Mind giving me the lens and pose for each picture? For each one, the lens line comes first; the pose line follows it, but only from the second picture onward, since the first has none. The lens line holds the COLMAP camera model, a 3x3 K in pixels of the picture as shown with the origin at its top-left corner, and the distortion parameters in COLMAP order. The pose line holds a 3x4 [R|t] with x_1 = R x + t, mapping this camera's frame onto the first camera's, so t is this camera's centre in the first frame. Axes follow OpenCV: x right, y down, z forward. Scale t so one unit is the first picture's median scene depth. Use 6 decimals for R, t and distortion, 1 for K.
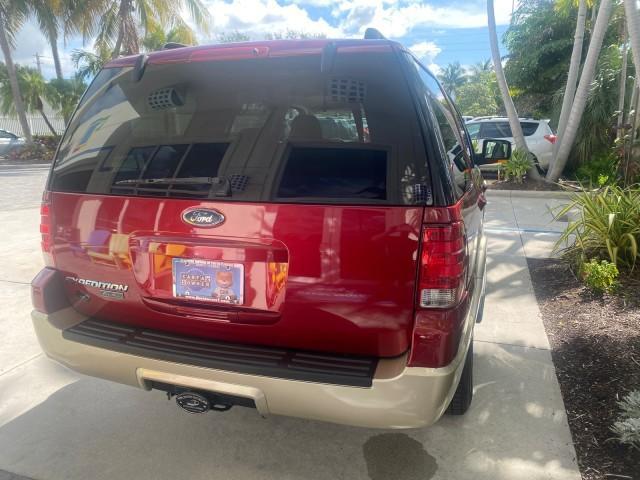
lens RADIAL K [[488.4, 0, 320.0], [0, 488.4, 240.0], [0, 0, 1]] dist [0.008284, -0.007713]
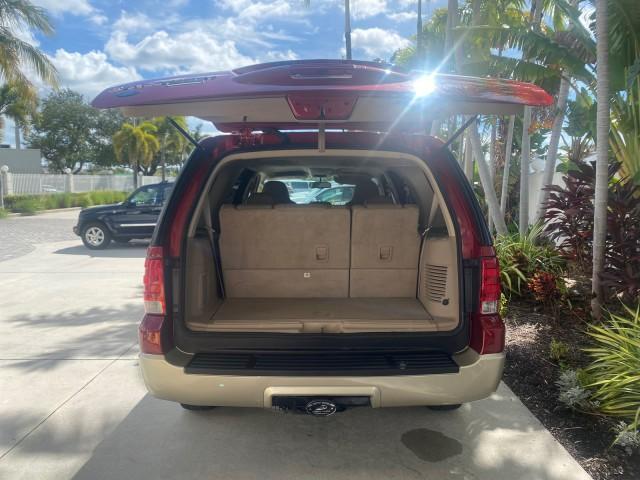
lens RADIAL K [[488.4, 0, 320.0], [0, 488.4, 240.0], [0, 0, 1]] dist [0.008284, -0.007713]
pose [[0.943065, -0.019315, 0.332047, -0.551892], [0.060040, 0.991799, -0.112831, 0.037527], [-0.327144, 0.126343, 0.936490, -0.194359]]
